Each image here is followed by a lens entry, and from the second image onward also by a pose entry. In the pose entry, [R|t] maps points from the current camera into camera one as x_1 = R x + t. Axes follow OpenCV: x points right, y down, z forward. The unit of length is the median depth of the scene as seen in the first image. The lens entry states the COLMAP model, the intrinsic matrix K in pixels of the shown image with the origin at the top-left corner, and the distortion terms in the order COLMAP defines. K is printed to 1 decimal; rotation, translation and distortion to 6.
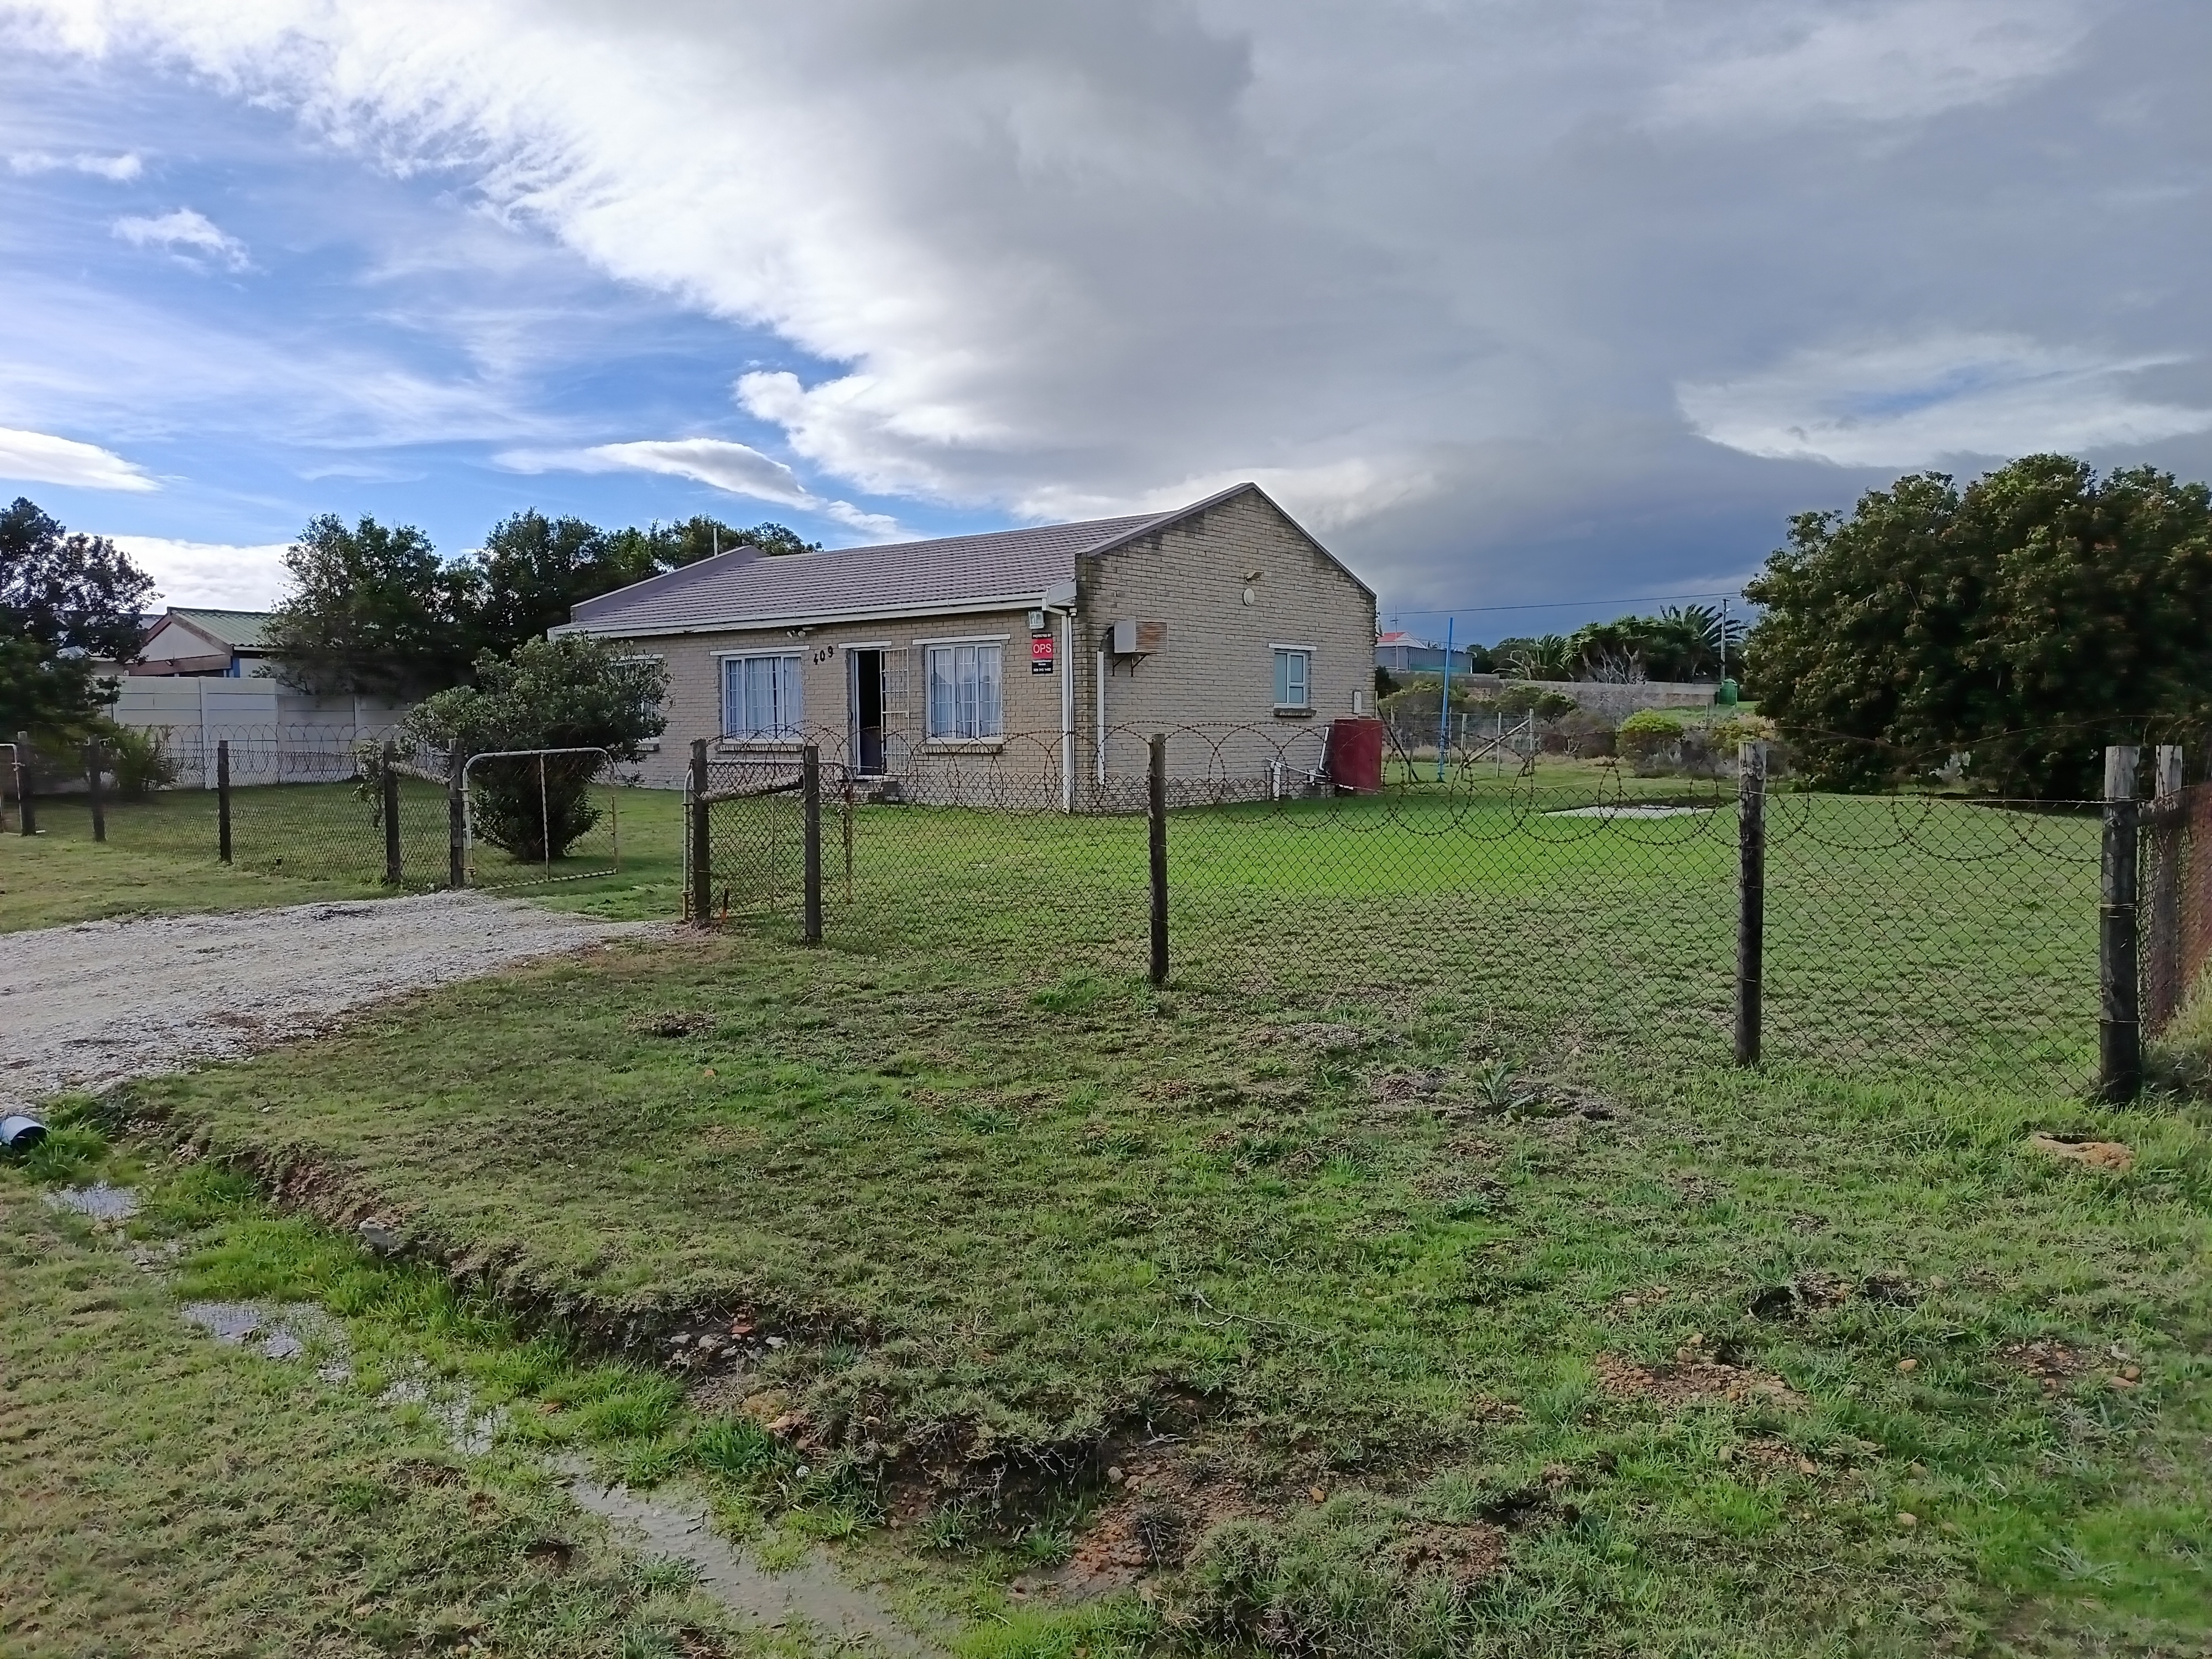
lens RADIAL K [[1568.5, 0, 1117.1], [0, 1568.5, 882.8], [0, 0, 1]] dist [0.037143, -0.001340]
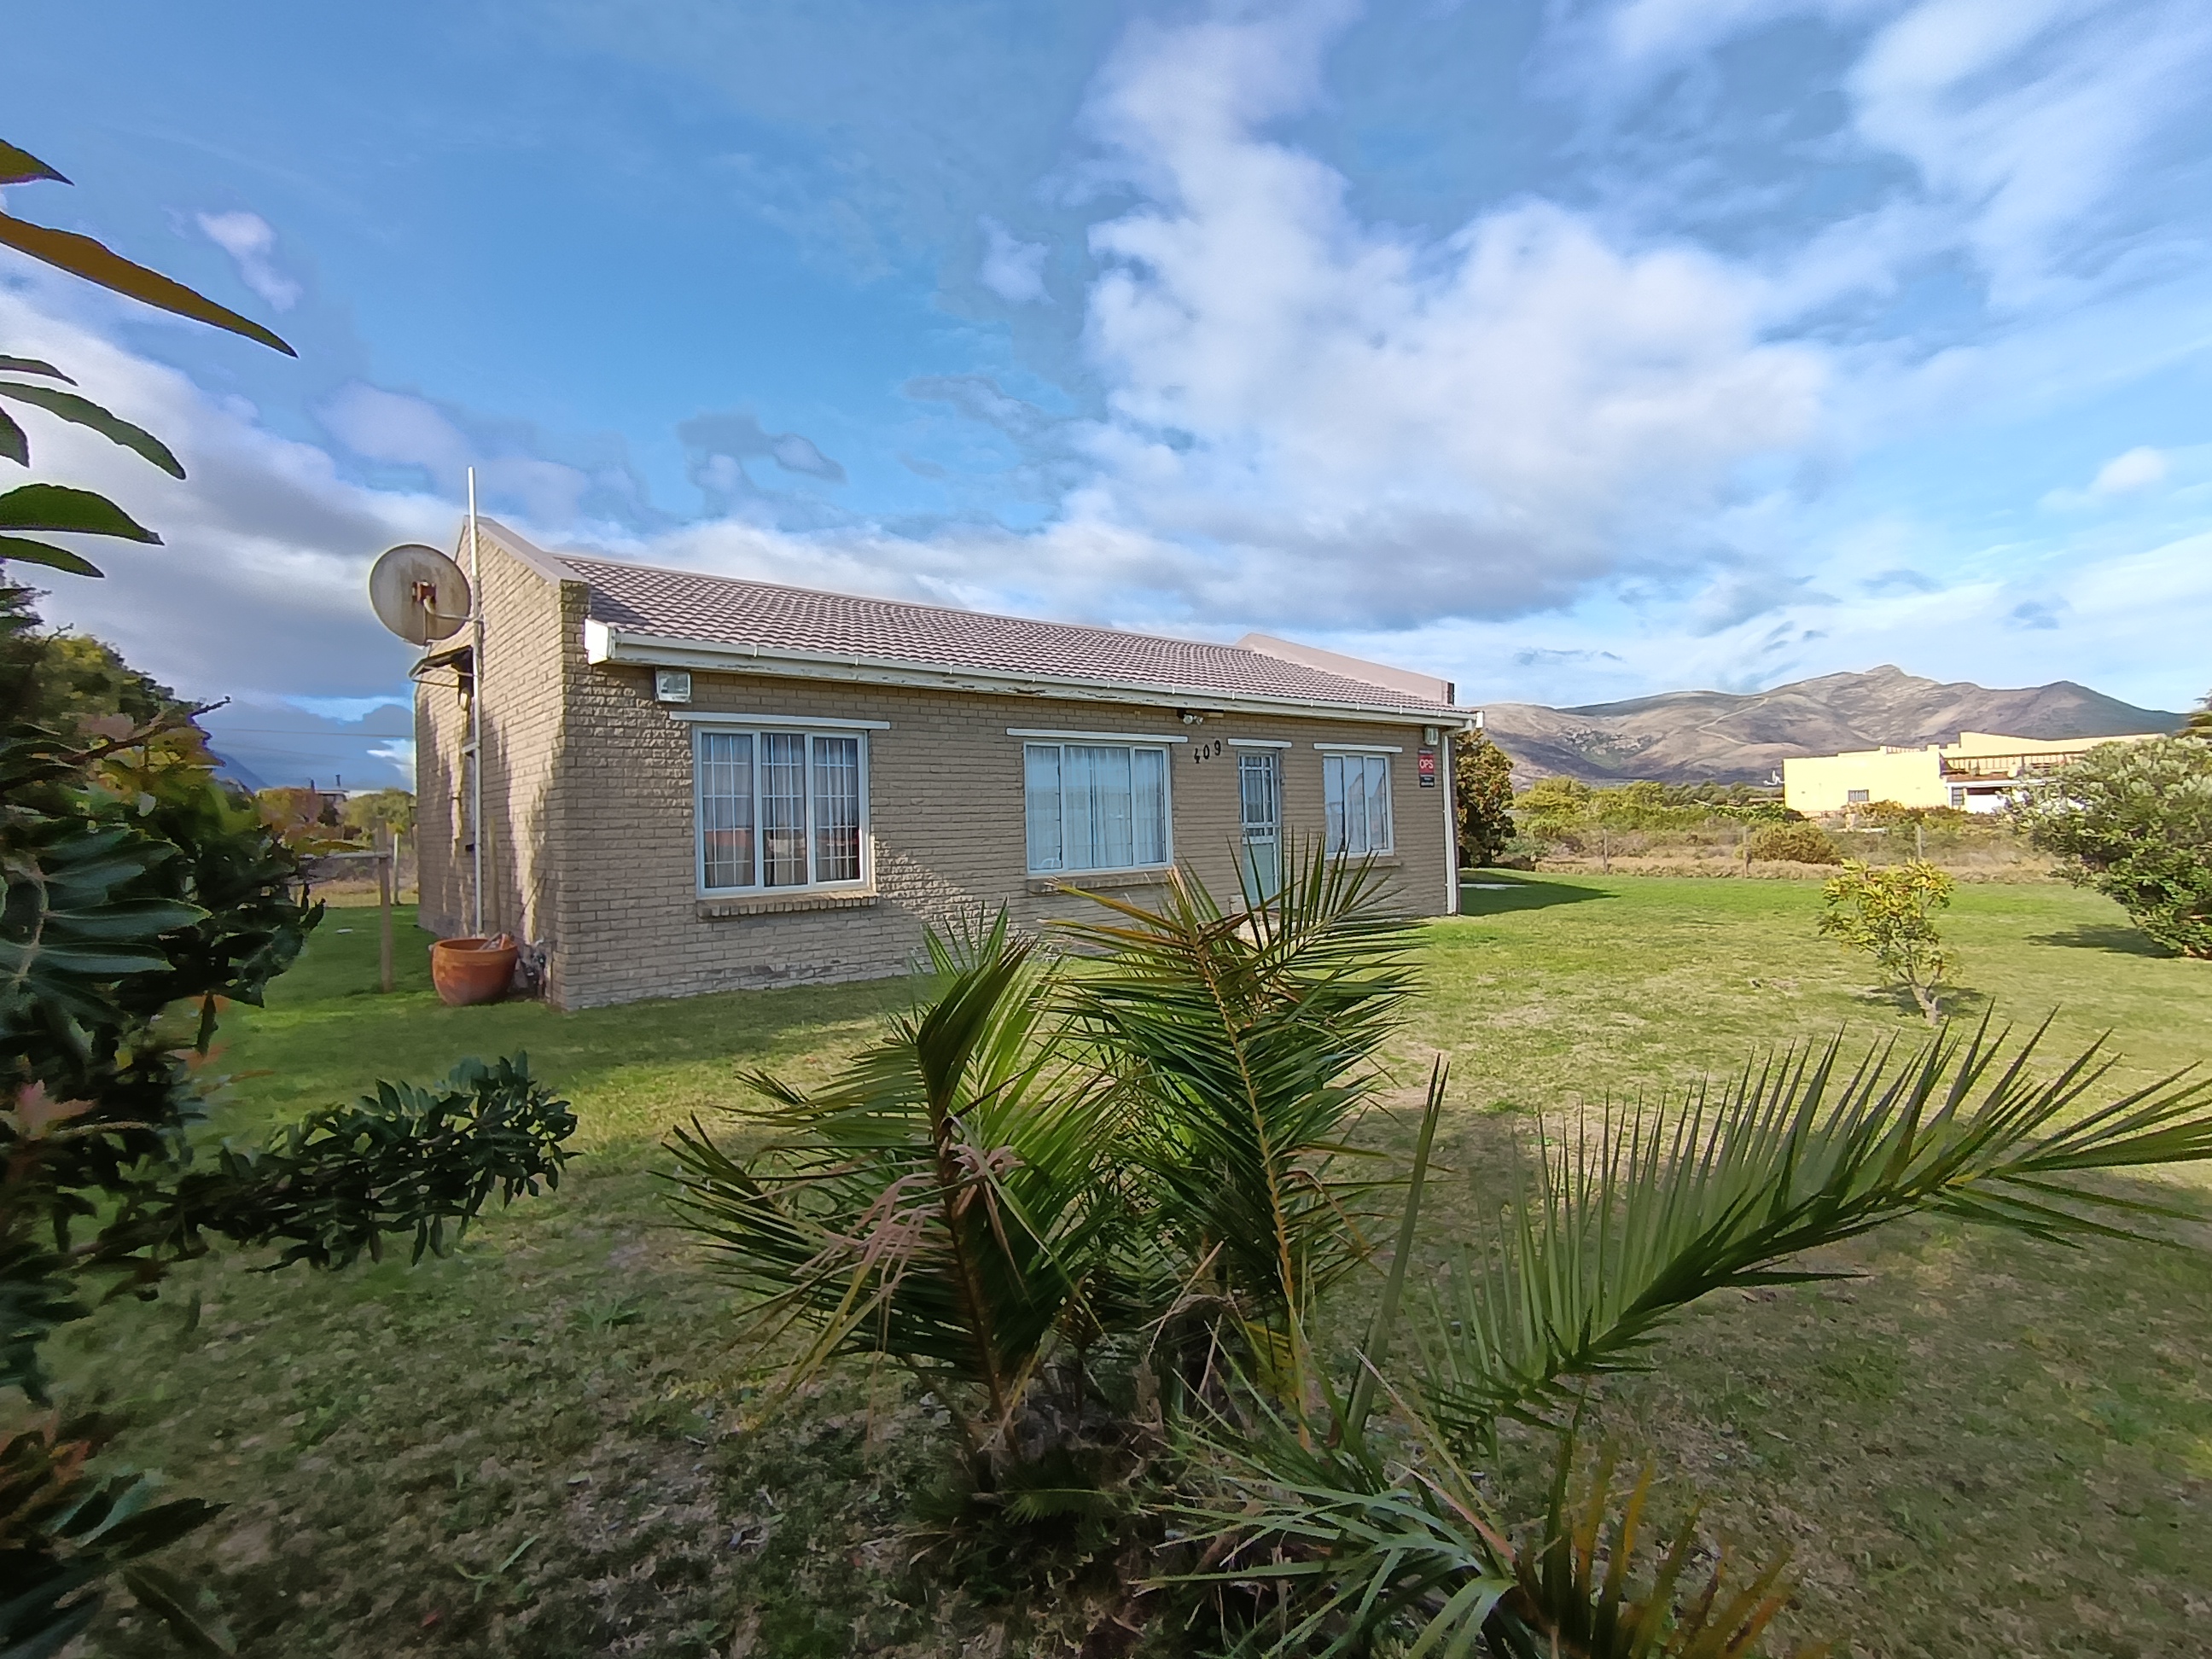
lens RADIAL K [[1036.9, 0, 1098.1], [0, 1036.9, 815.9], [0, 0, 1]] dist [-0.011909, 0.000859]
pose [[0.184214, 0.010547, 0.982830, -0.664884], [0.120125, 0.992205, -0.033163, -0.099695], [-0.975518, 0.124172, 0.181511, 0.928173]]
